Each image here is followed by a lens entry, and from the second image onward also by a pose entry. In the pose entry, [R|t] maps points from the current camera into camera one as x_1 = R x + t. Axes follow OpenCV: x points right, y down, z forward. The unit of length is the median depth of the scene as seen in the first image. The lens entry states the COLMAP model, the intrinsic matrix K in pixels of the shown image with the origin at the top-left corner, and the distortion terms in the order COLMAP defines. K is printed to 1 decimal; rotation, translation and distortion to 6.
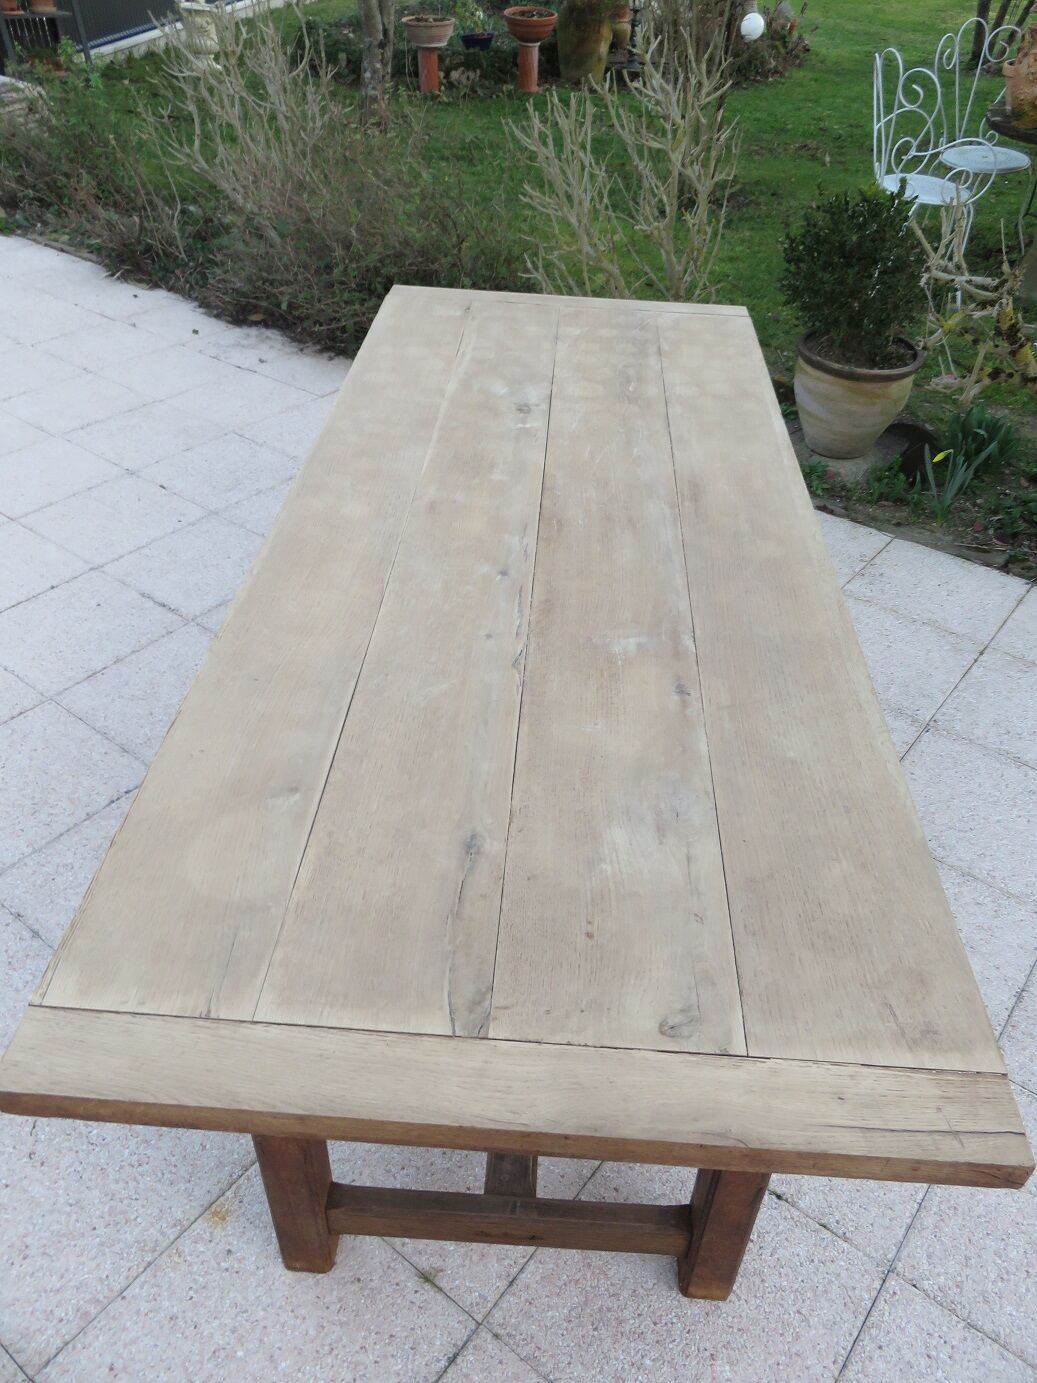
lens RADIAL K [[1038.8, 0, 523.7], [0, 1038.8, 695.6], [0, 0, 1]] dist [0.003565, 0.004789]
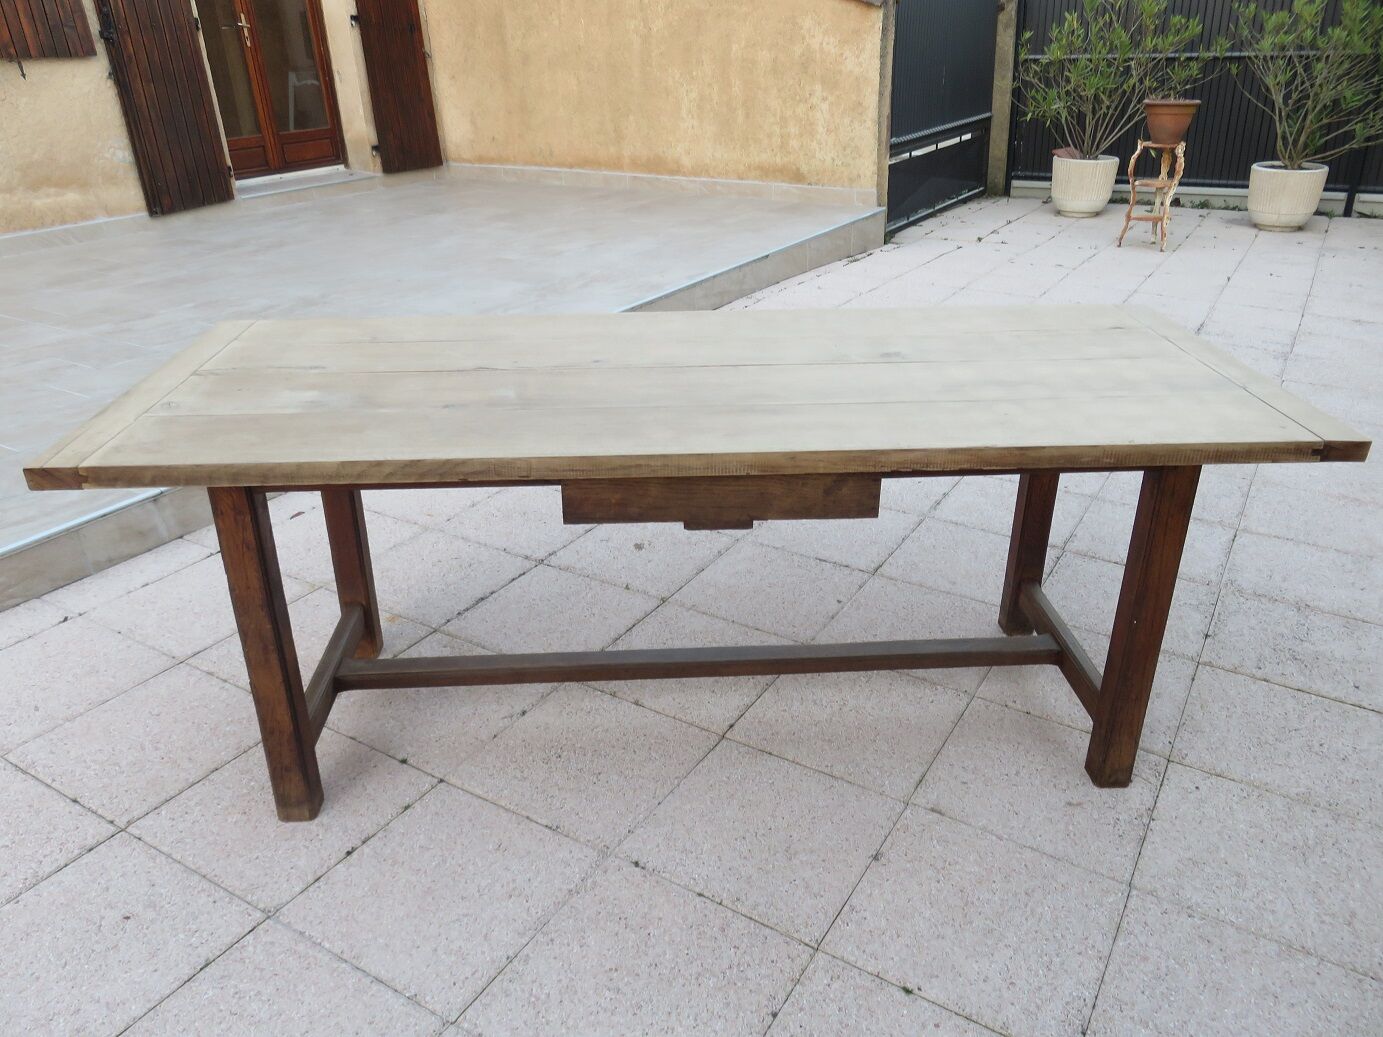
lens RADIAL K [[1038.8, 0, 672.9], [0, 1038.8, 517.3], [0, 0, 1]] dist [0.003565, 0.004789]
pose [[0.107019, 0.405845, -0.907654, 1.258356], [-0.606955, 0.749724, 0.263665, -0.369326], [0.787498, 0.522688, 0.326564, 0.715271]]
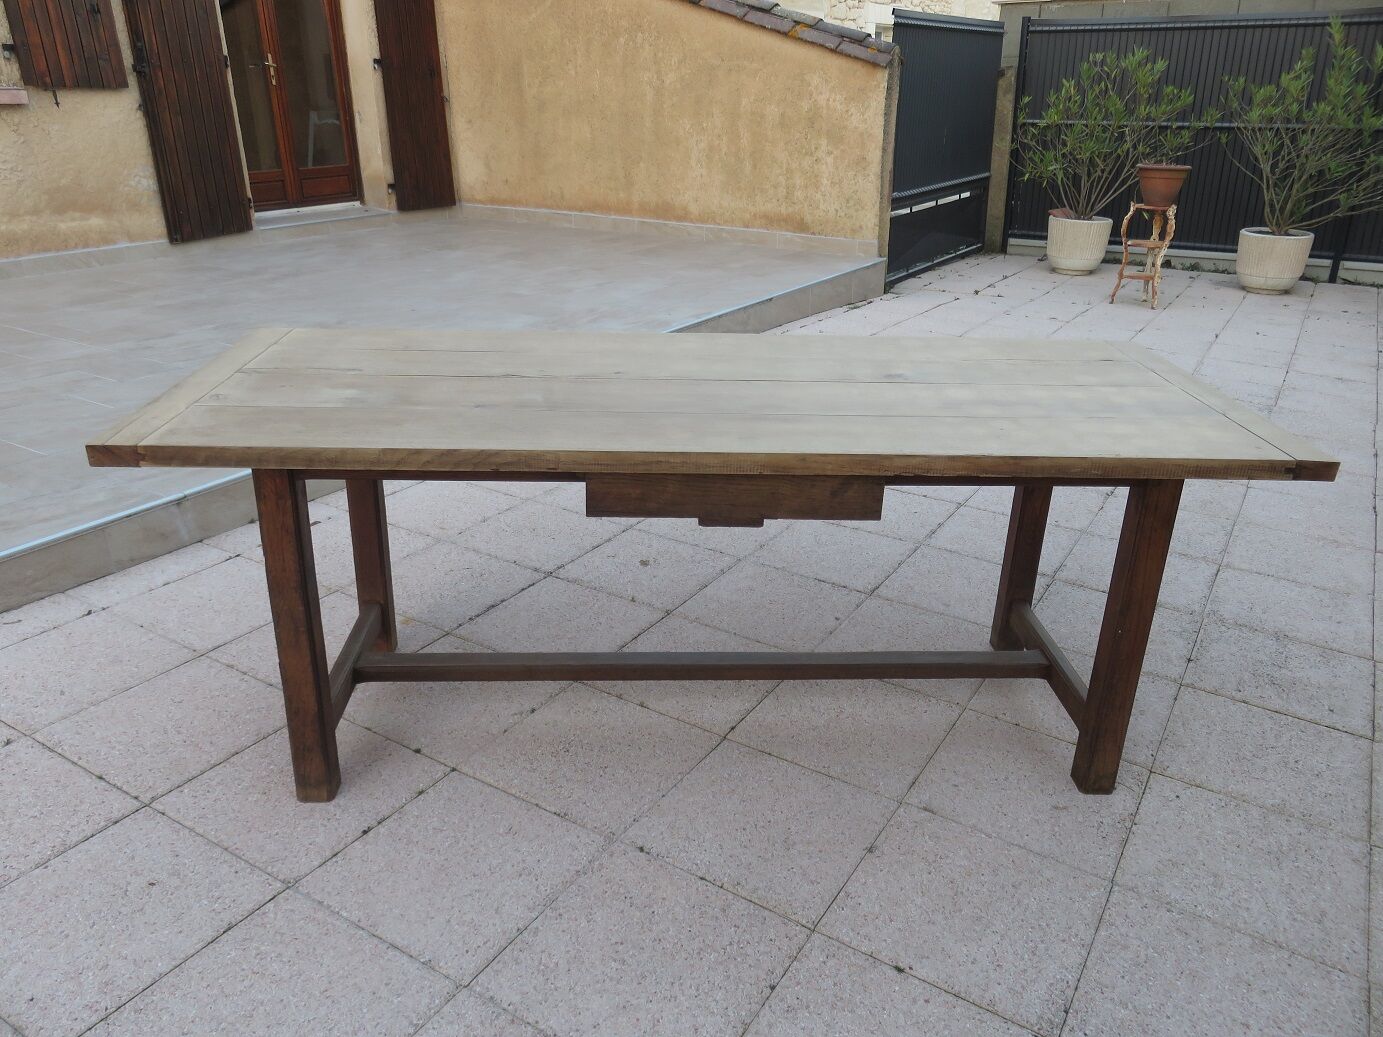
lens RADIAL K [[1038.8, 0, 672.9], [0, 1038.8, 517.3], [0, 0, 1]] dist [0.003565, 0.004789]
pose [[0.101839, 0.366371, -0.924879, 1.344355], [-0.631883, 0.741896, 0.224309, -0.328607], [0.768344, 0.561572, 0.307057, 0.702828]]
